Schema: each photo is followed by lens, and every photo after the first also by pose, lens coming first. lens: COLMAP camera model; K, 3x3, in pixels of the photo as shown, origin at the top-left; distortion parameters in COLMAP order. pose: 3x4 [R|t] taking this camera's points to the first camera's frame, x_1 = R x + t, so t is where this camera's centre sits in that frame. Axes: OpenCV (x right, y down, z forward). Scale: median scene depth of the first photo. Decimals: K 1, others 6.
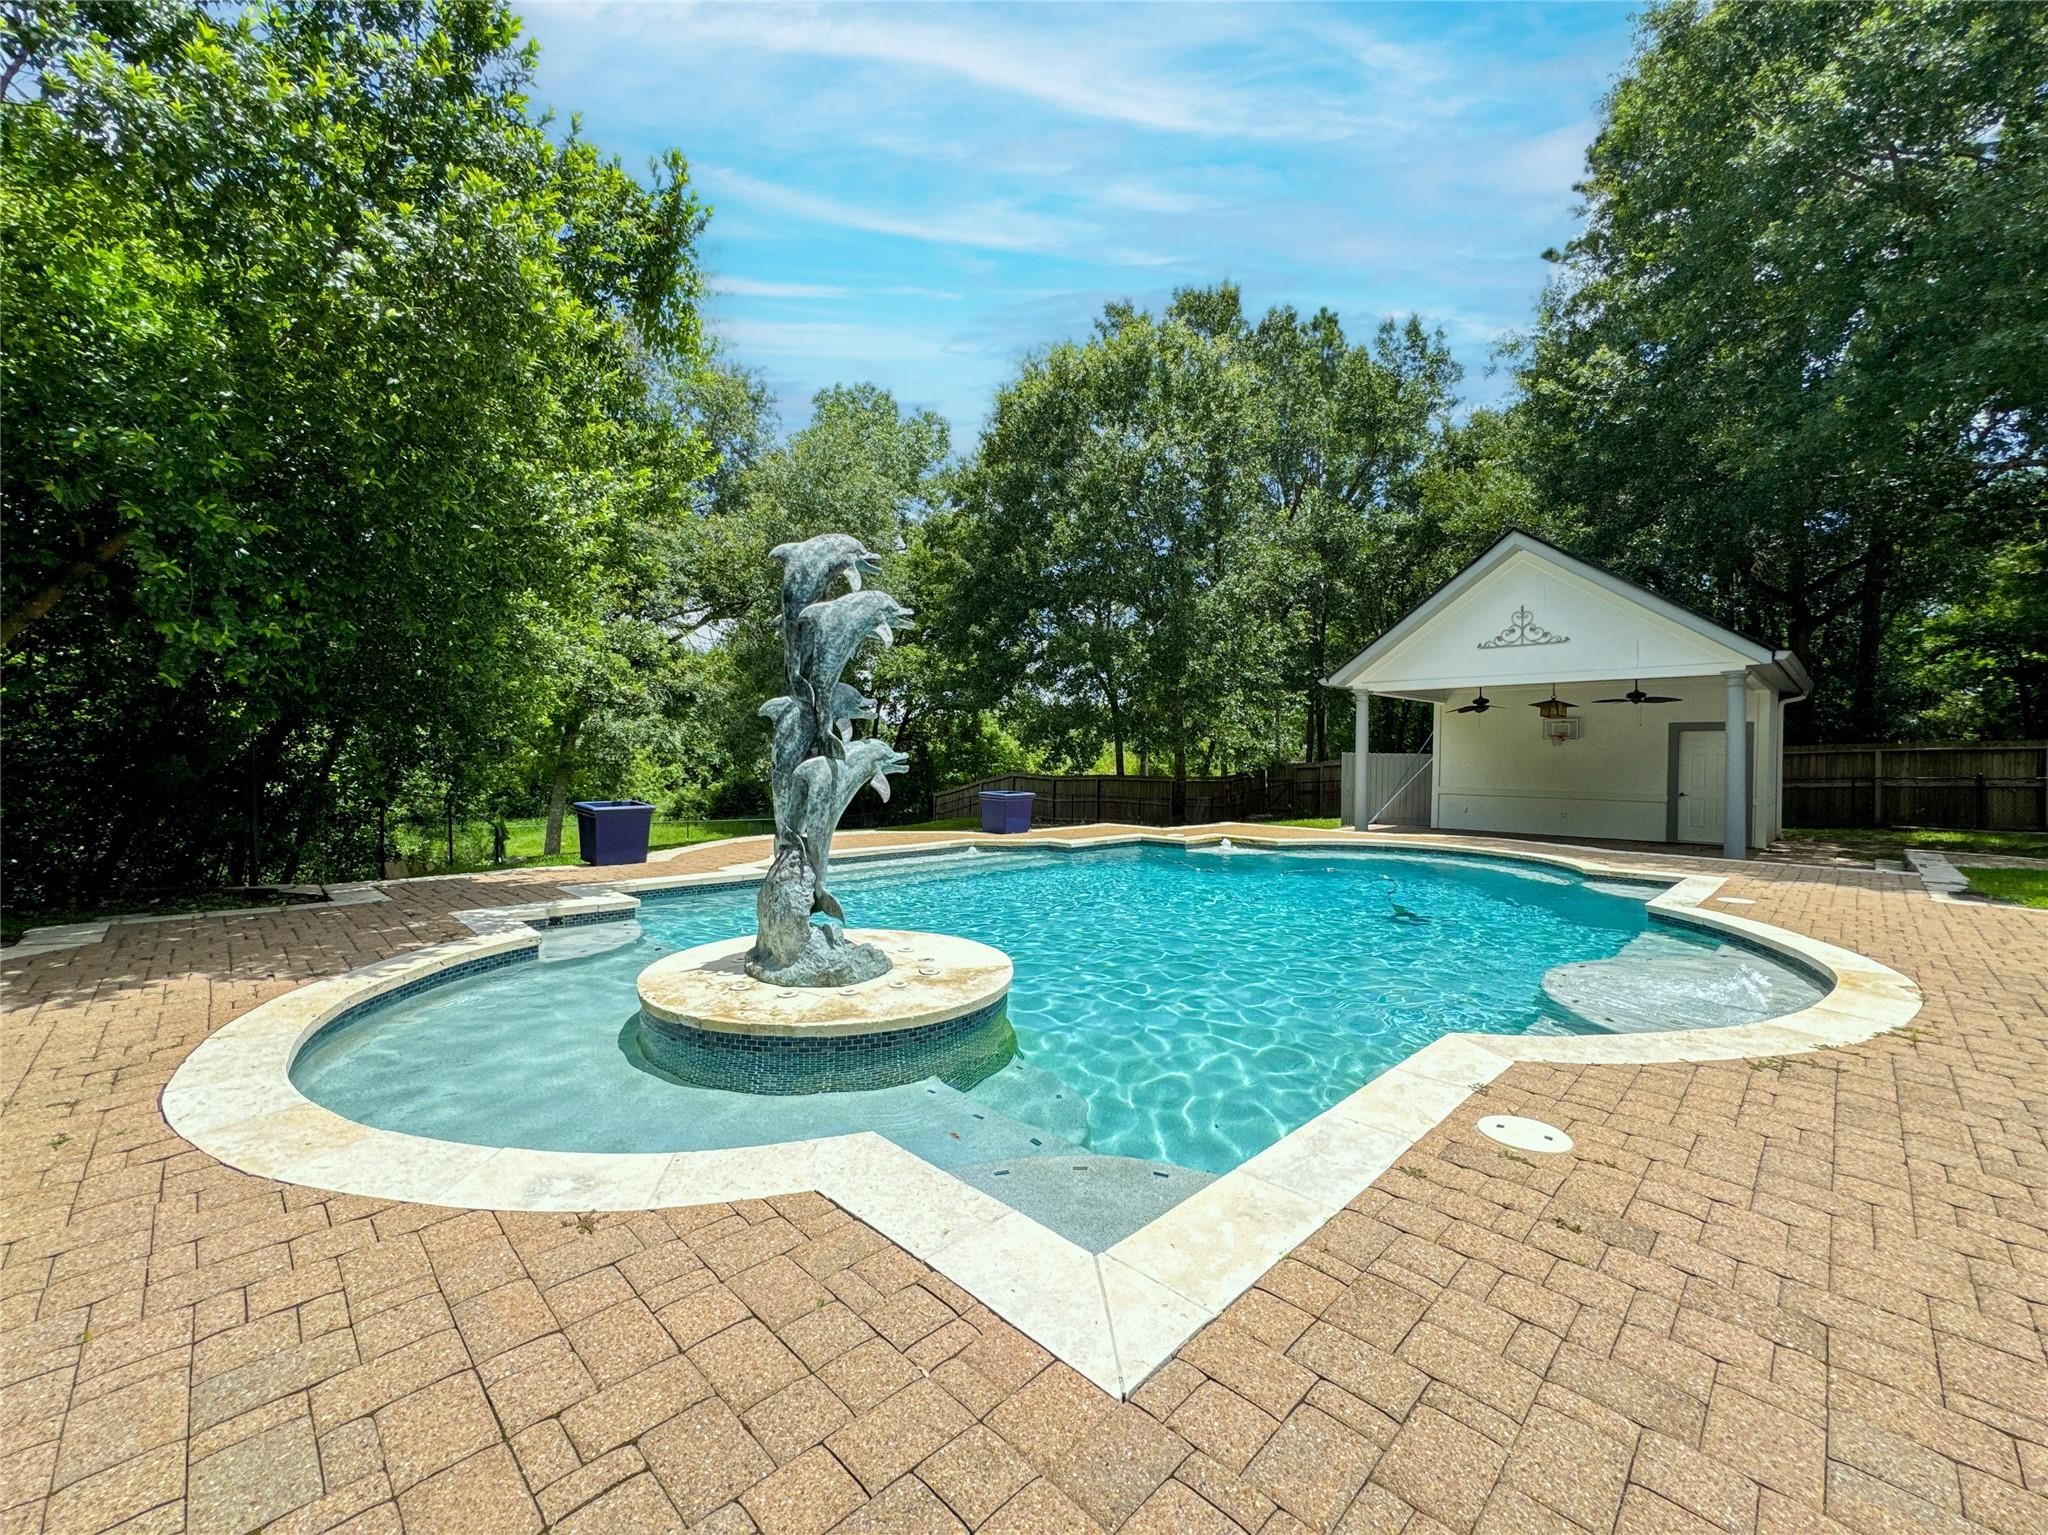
lens RADIAL K [[838.2, 0, 1021.4], [0, 838.2, 753.3], [0, 0, 1]] dist [-0.026814, 0.008112]
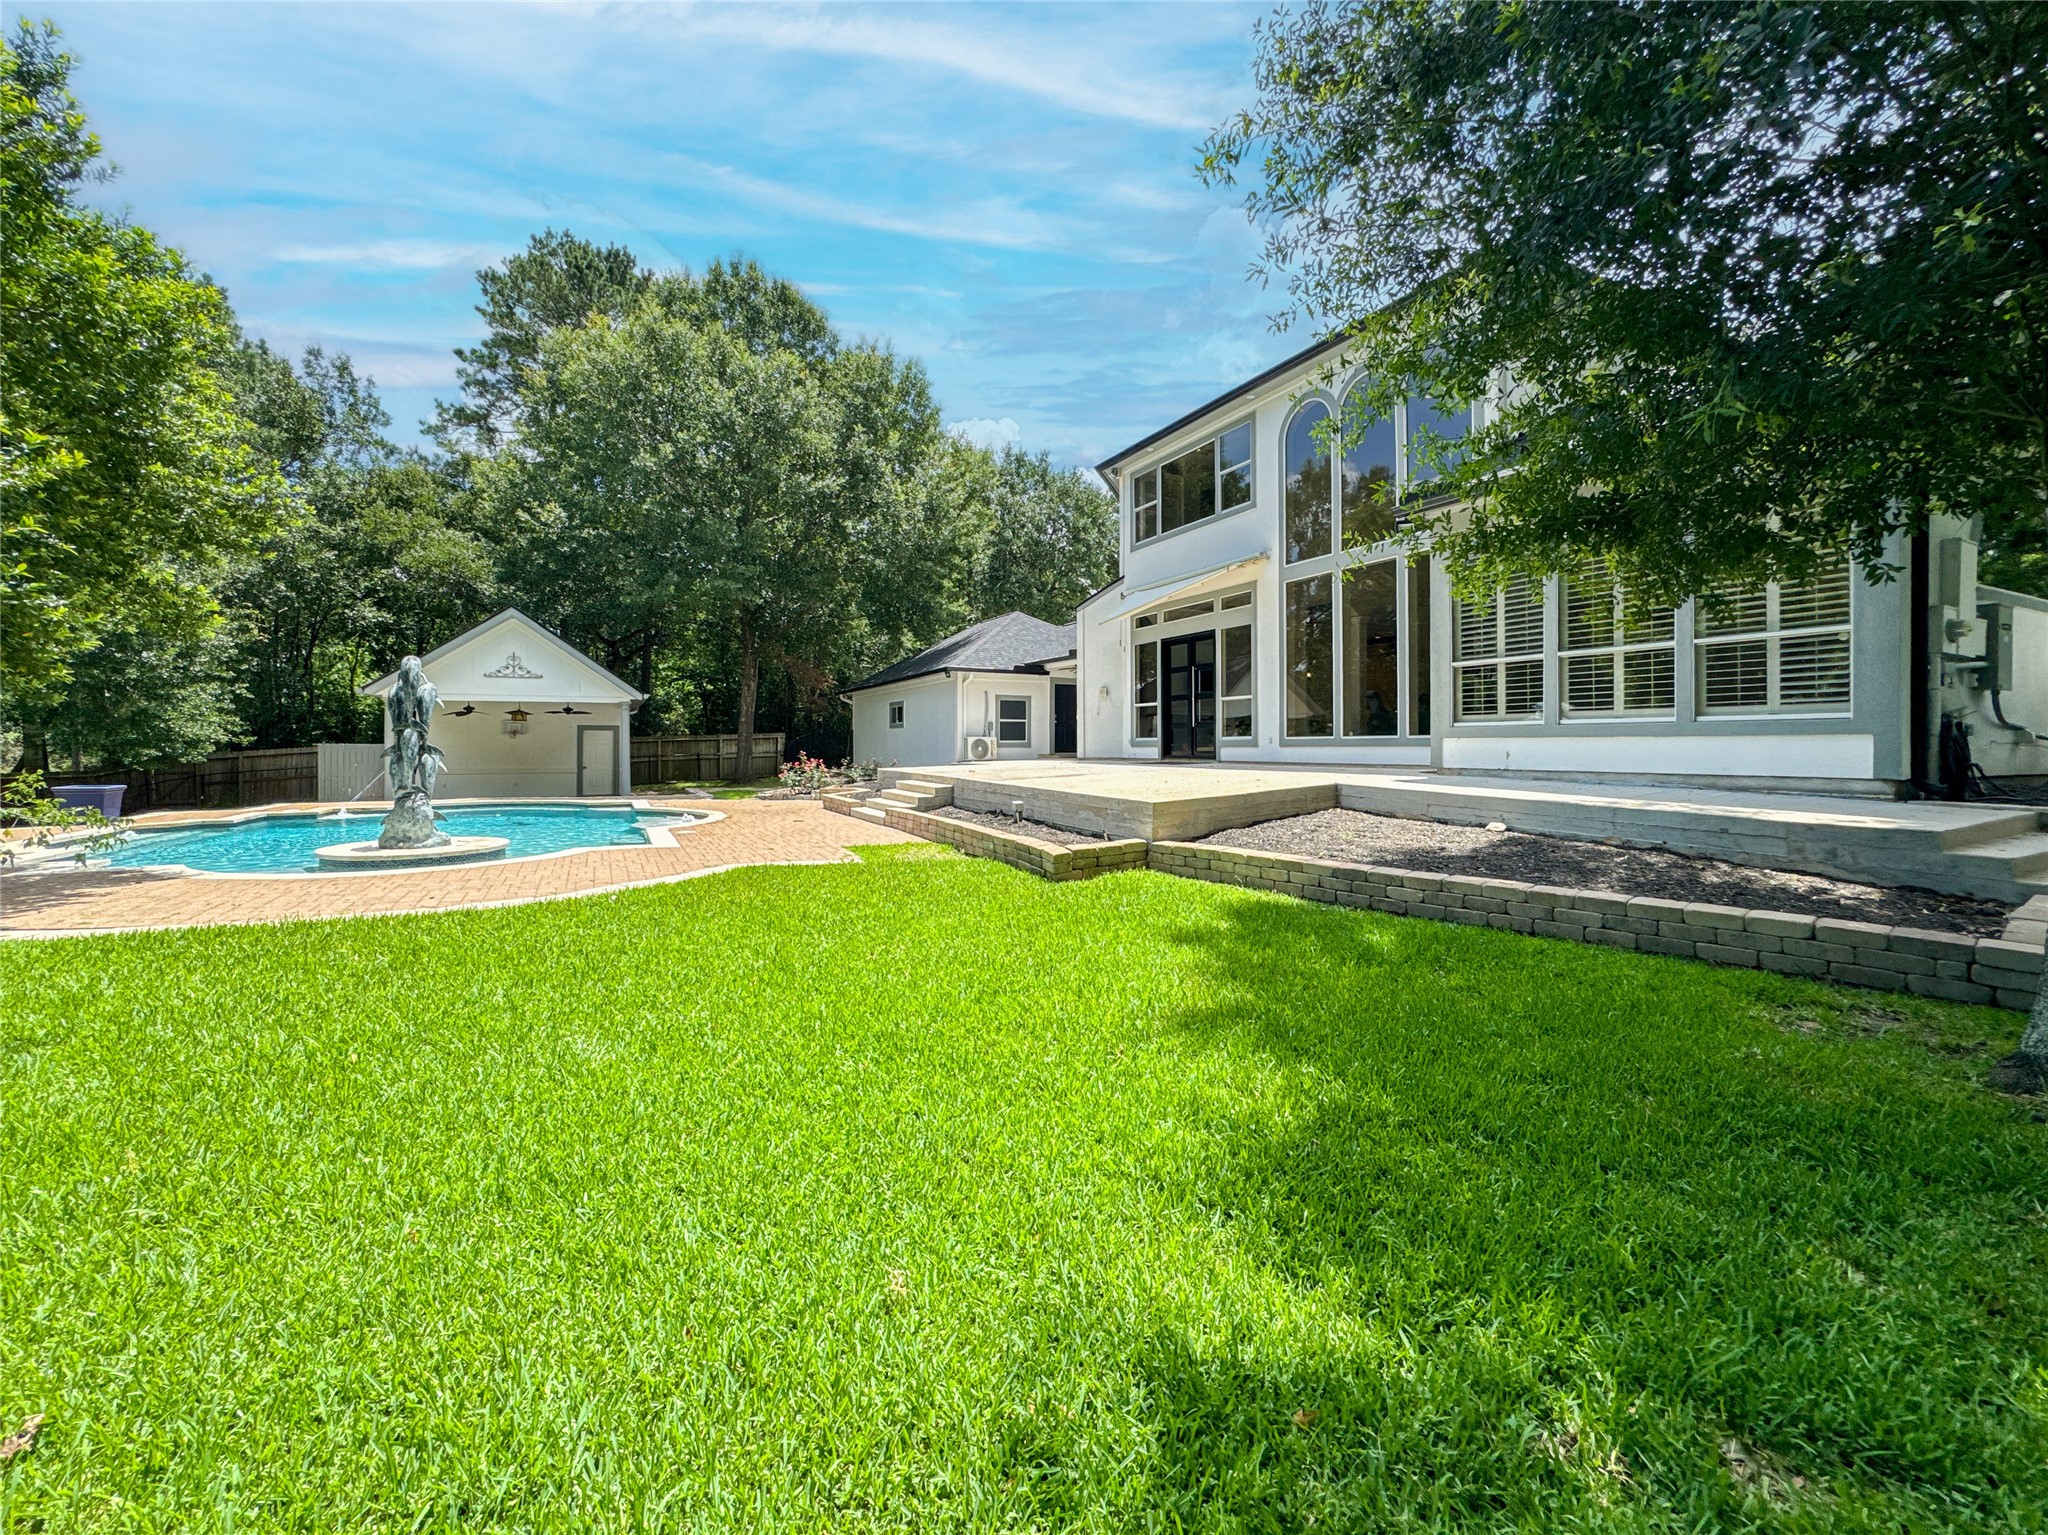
lens RADIAL K [[838.2, 0, 1022.5], [0, 838.2, 752.7], [0, 0, 1]] dist [-0.026814, 0.008112]
pose [[0.299123, -0.018307, 0.954039, -0.651240], [0.000679, 0.999820, 0.018972, -0.013690], [-0.954214, -0.005027, 0.299081, -0.433668]]
